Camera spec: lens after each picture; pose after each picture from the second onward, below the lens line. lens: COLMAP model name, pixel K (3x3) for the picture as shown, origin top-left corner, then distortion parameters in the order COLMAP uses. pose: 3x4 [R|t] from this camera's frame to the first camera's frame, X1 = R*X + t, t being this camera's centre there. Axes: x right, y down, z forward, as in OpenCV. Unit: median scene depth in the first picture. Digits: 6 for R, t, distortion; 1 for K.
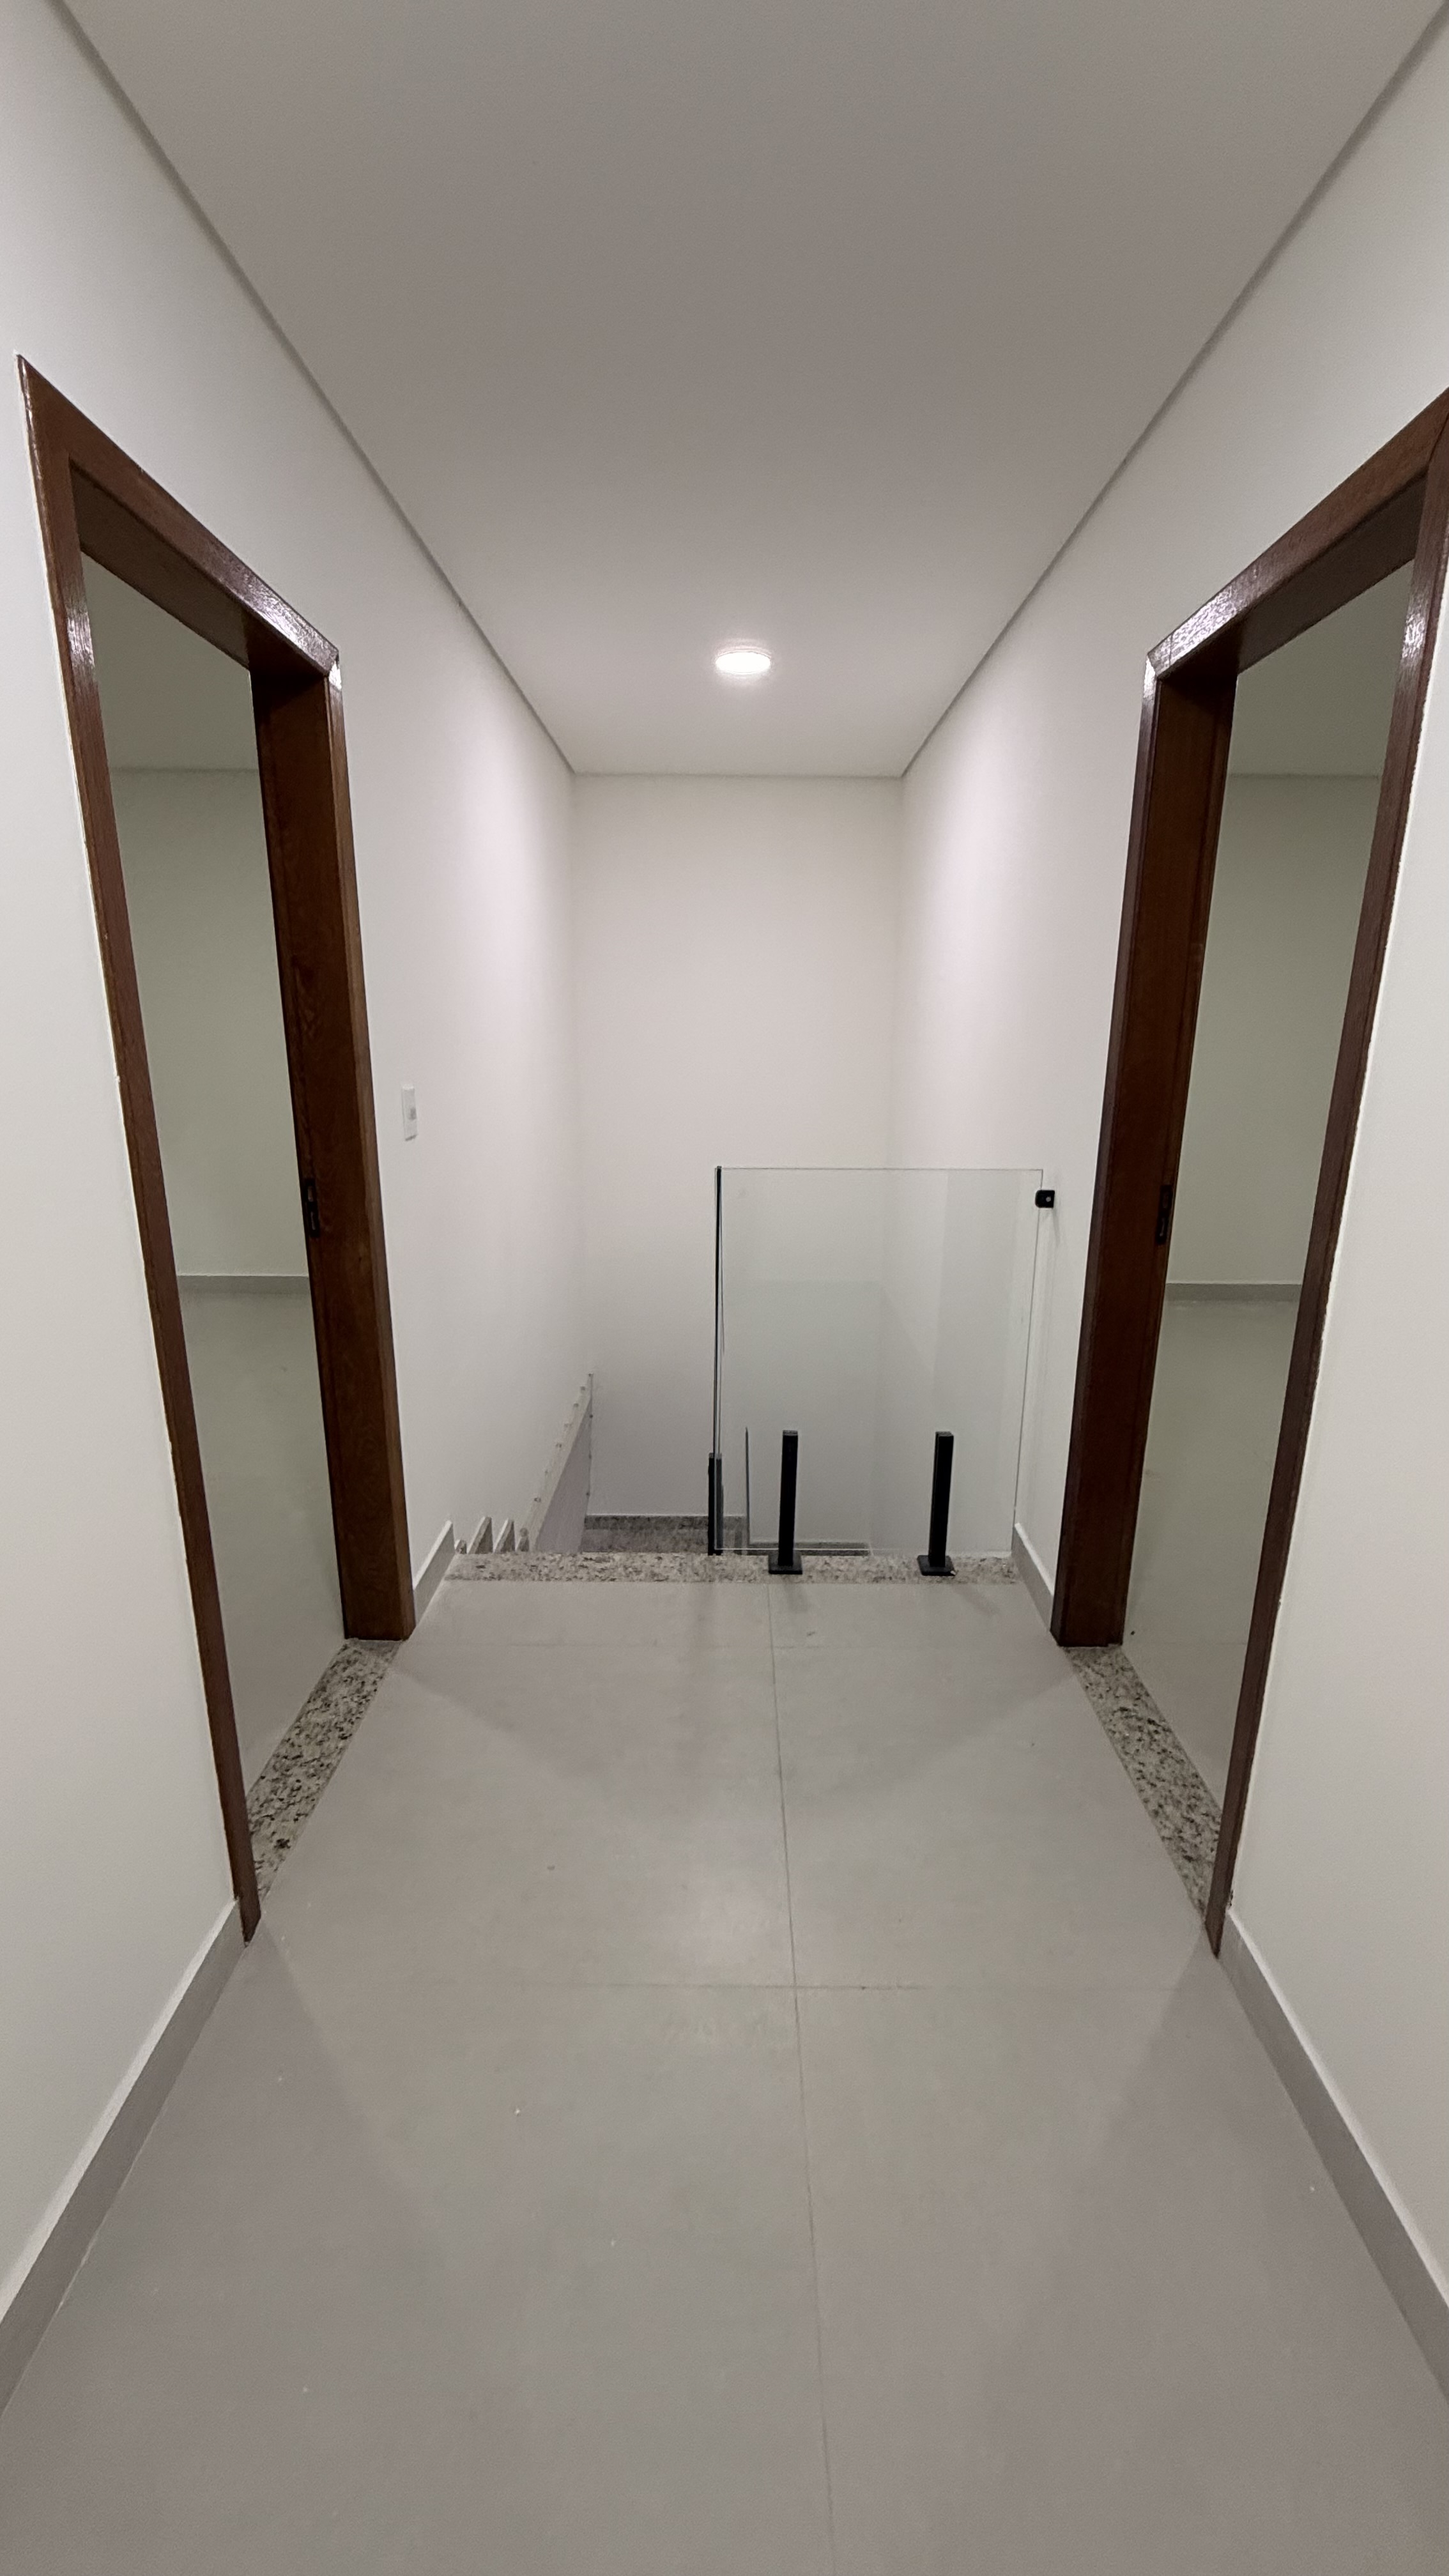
lens RADIAL K [[1040.7, 0, 738.4], [0, 1040.7, 1289.3], [0, 0, 1]] dist [-0.000077, -0.000098]
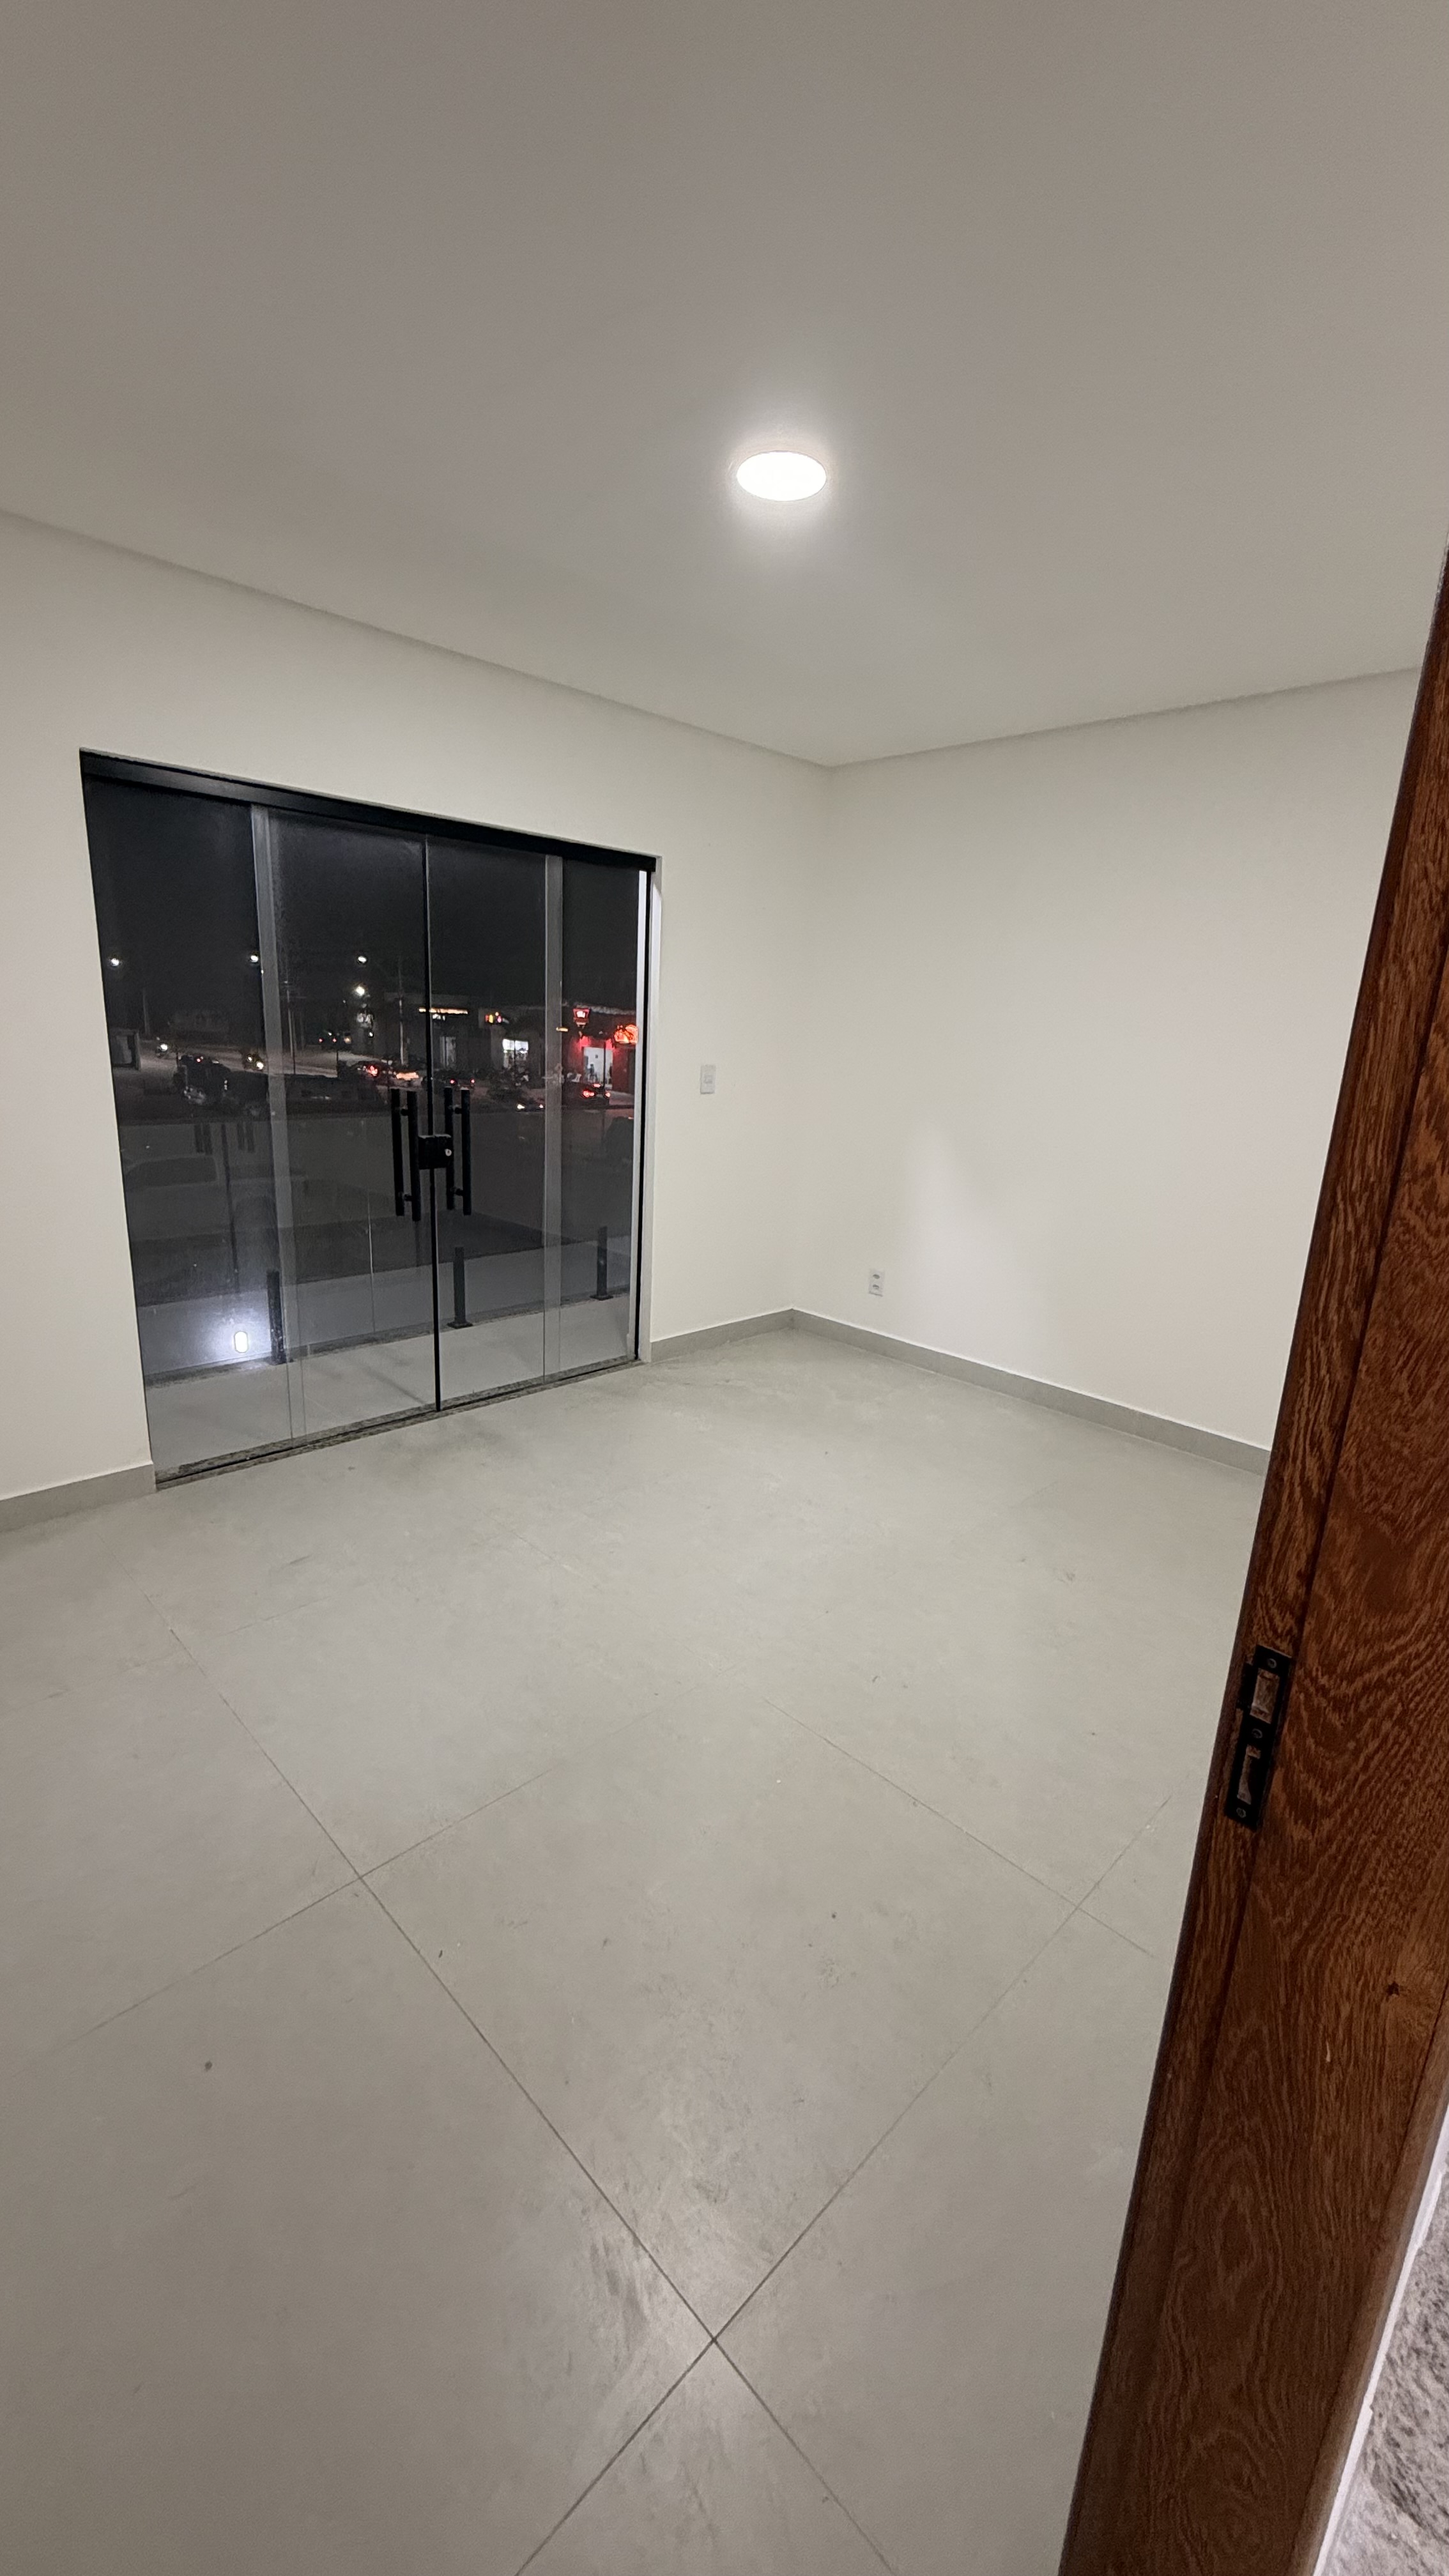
lens RADIAL K [[1040.7, 0, 738.4], [0, 1040.7, 1289.3], [0, 0, 1]] dist [-0.000077, -0.000098]
pose [[0.706528, 0.198999, -0.679129, -0.337984], [-0.217670, 0.974236, 0.059020, -0.187735], [0.673378, 0.106126, 0.731642, 0.669296]]
